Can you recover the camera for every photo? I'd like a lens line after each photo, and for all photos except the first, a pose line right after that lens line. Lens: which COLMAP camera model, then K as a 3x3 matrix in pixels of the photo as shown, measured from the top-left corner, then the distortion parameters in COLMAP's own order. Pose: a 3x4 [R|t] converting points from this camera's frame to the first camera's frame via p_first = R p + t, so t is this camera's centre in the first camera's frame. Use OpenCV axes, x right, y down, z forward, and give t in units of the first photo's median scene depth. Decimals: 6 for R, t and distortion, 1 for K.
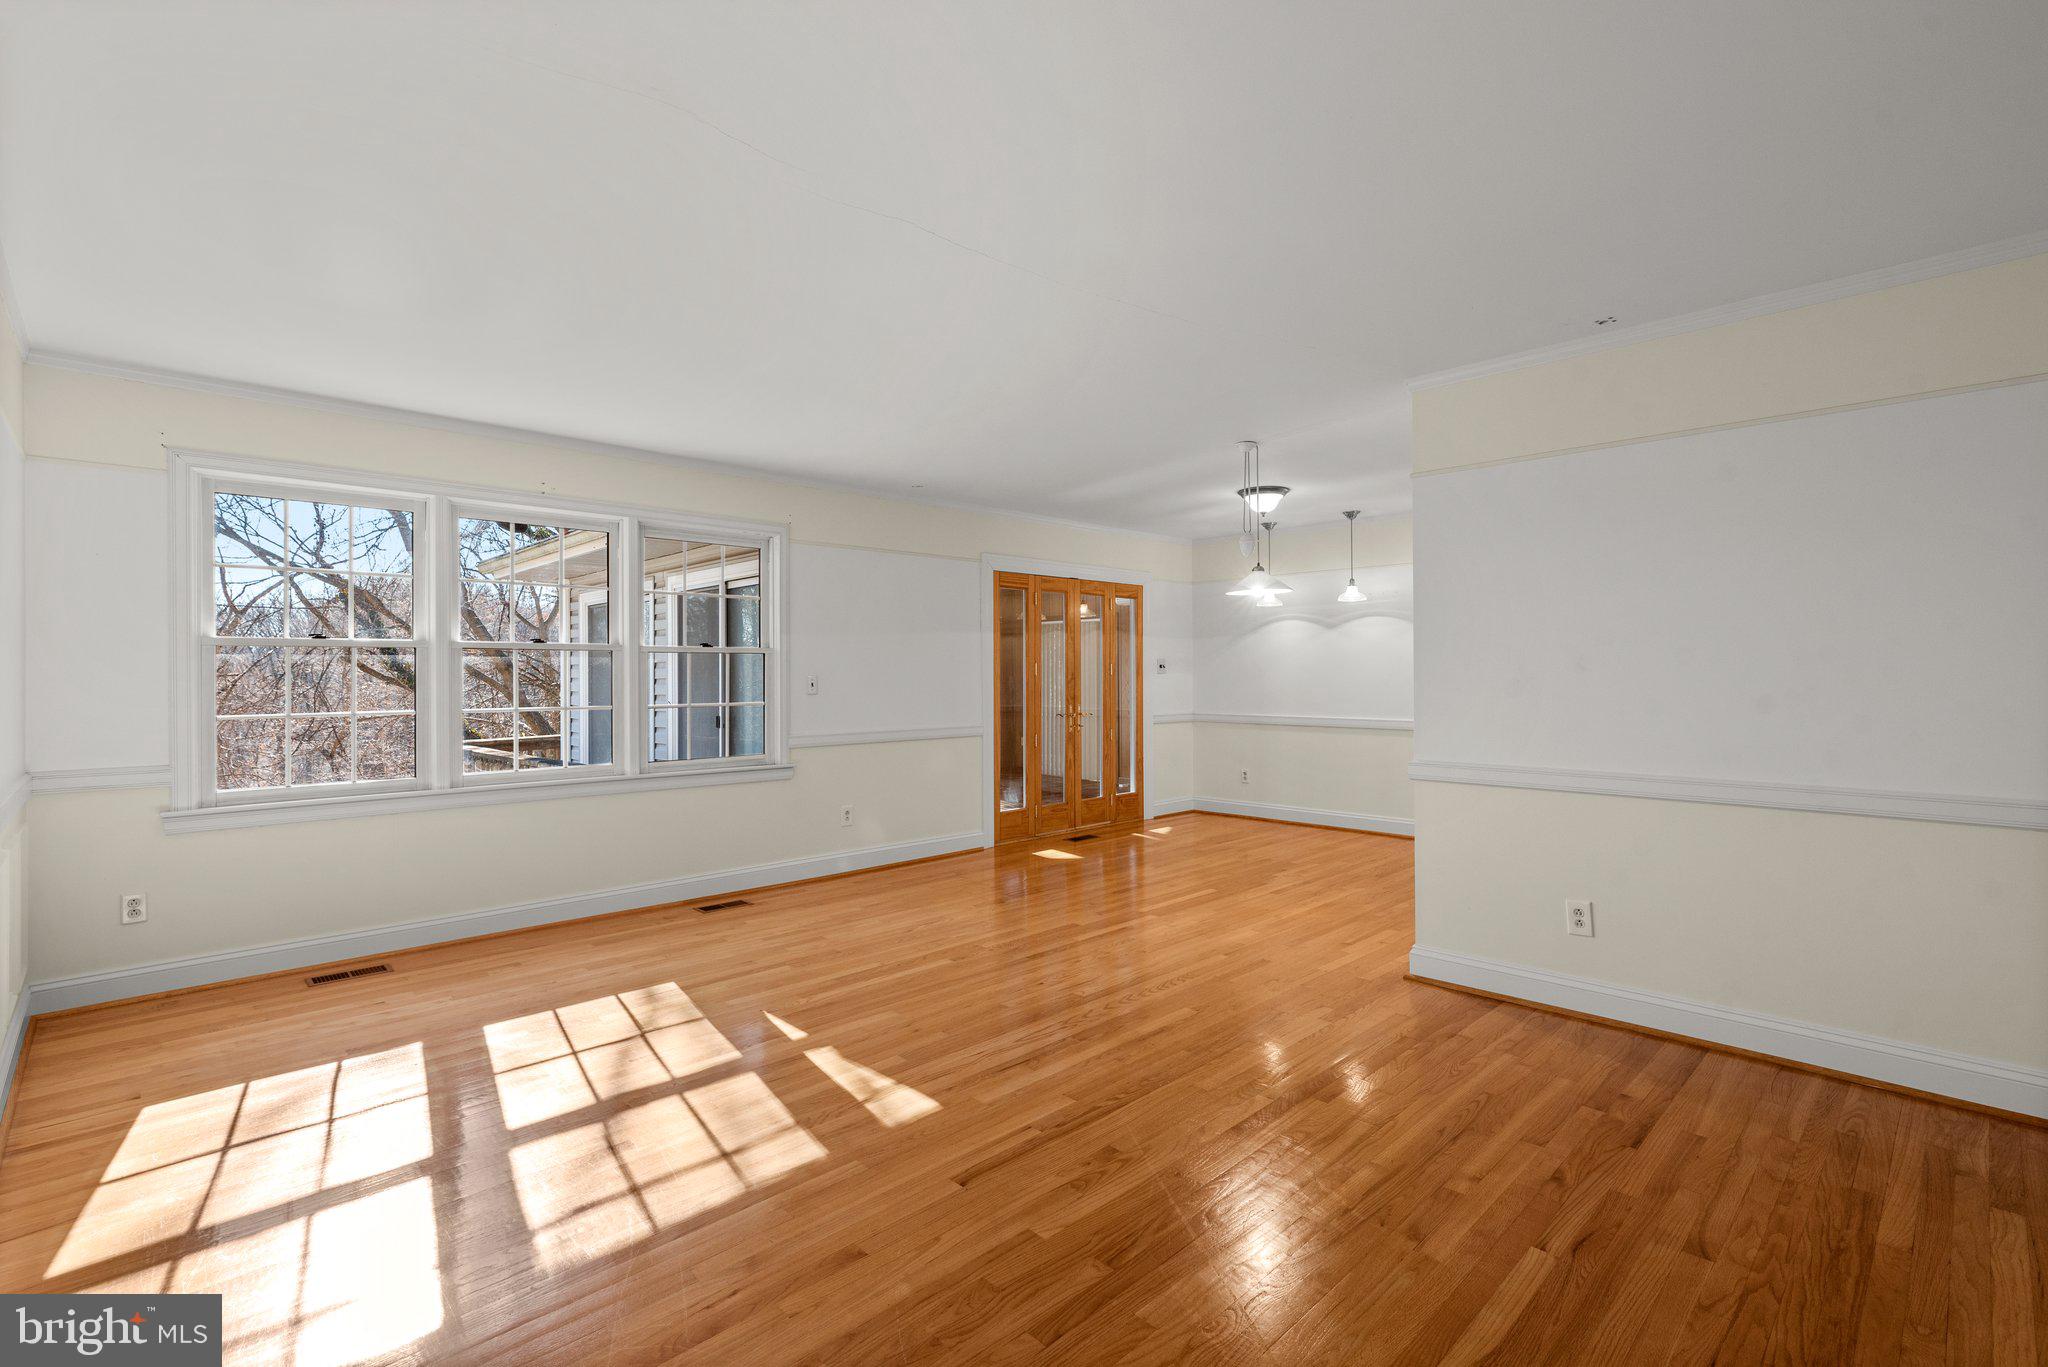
lens RADIAL K [[915.9, 0, 1024.0], [0, 915.9, 683.5], [0, 0, 1]] dist [0.001132, 0.000045]
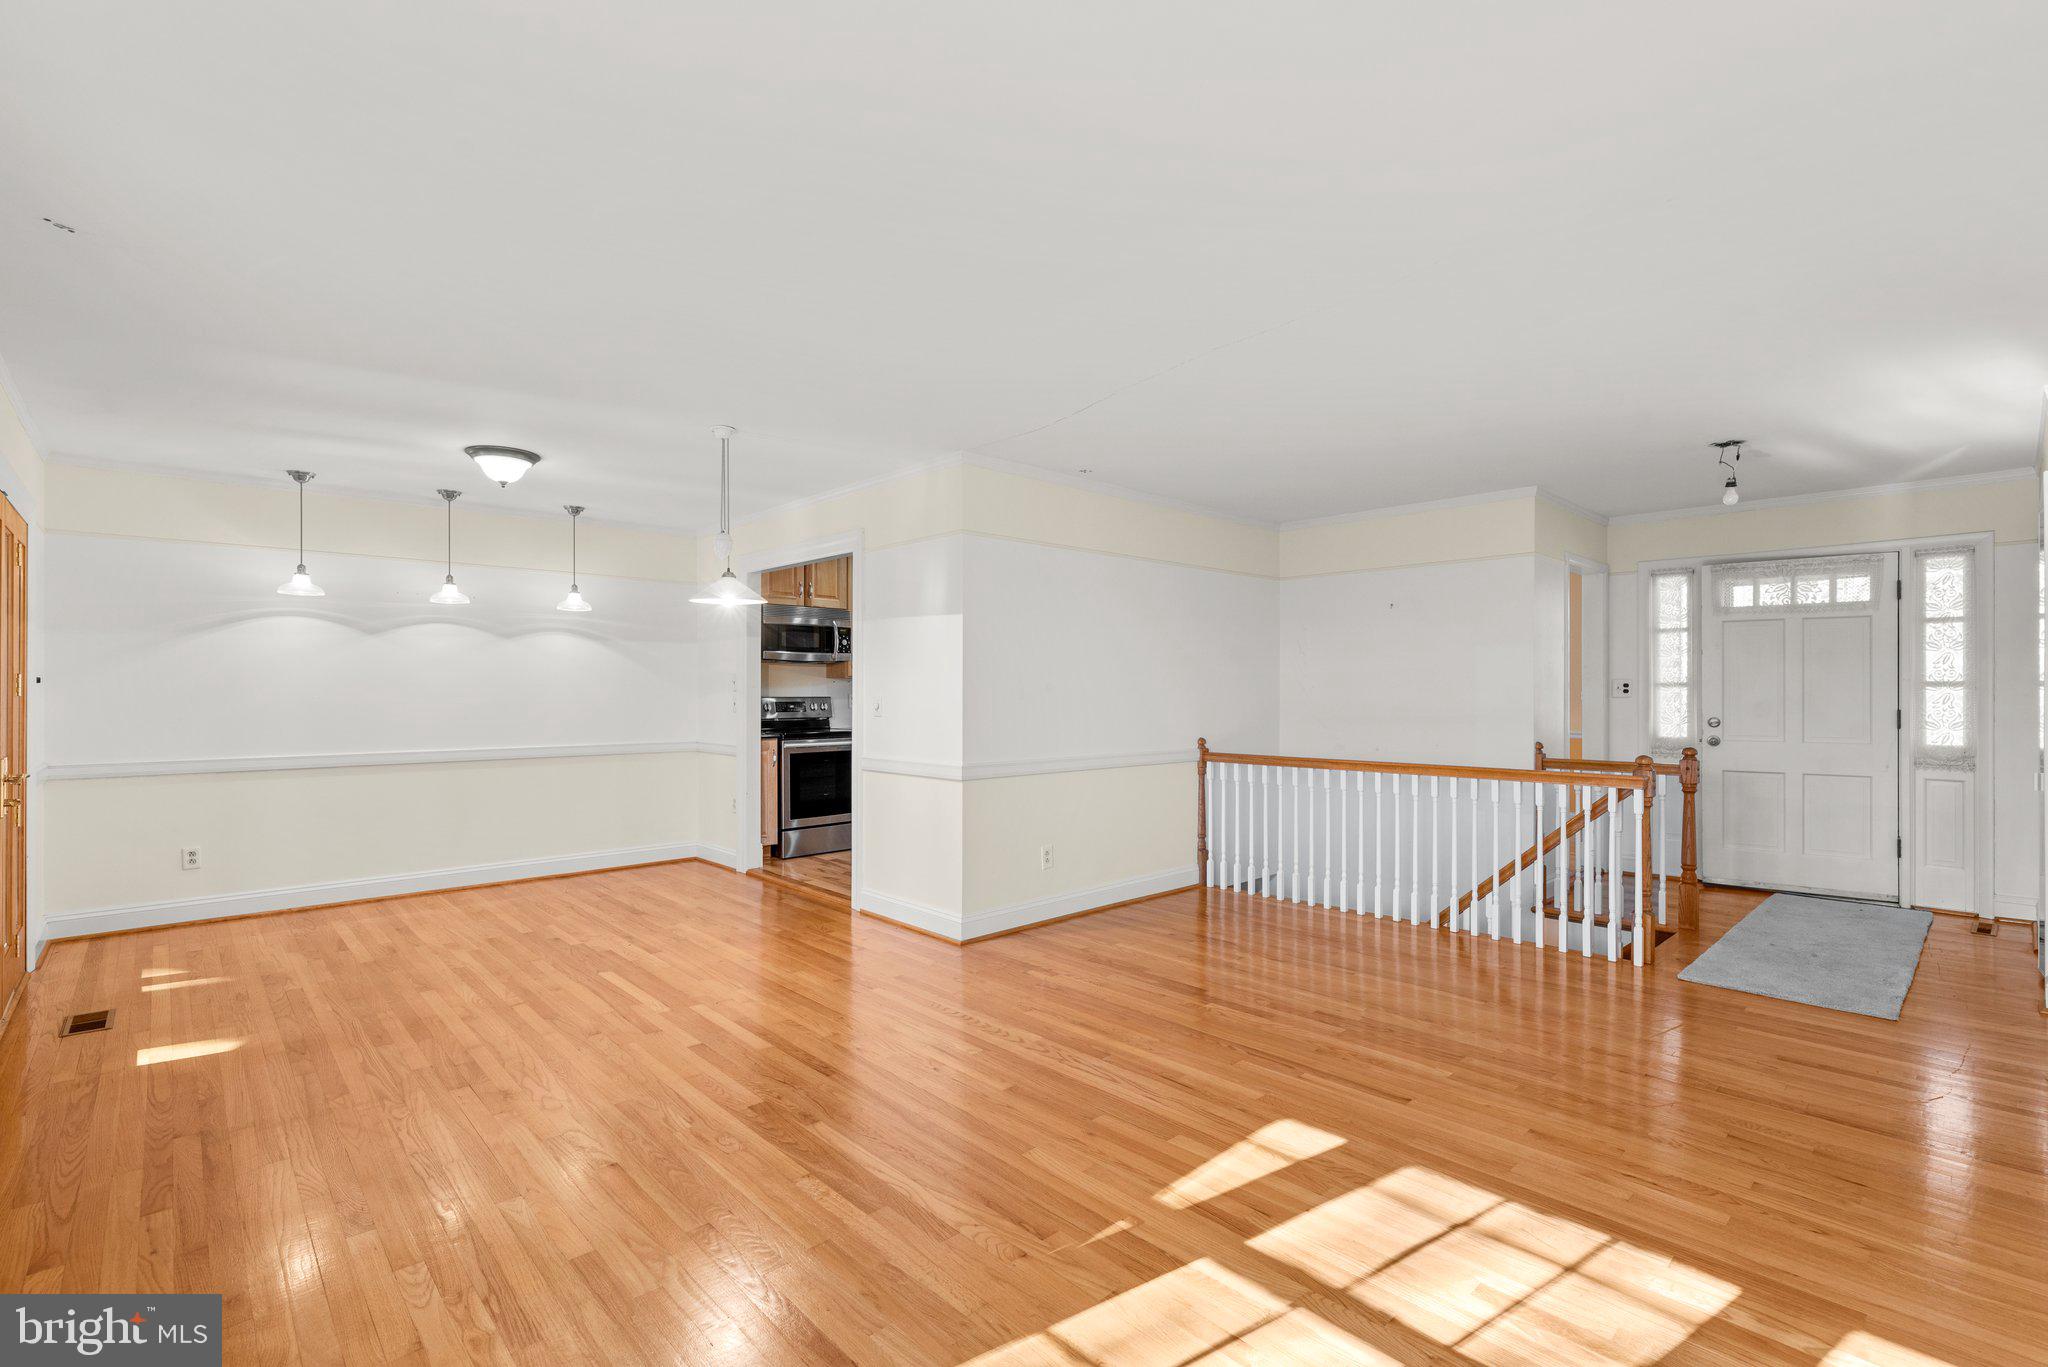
lens RADIAL K [[904.5, 0, 1028.0], [0, 904.5, 692.9], [0, 0, 1]] dist [0.002429, 0.000010]
pose [[0.013164, 0.002594, 0.999910, -0.613701], [0.011838, 0.999926, -0.002749, -0.005408], [-0.999843, 0.011873, 0.013132, 0.701922]]
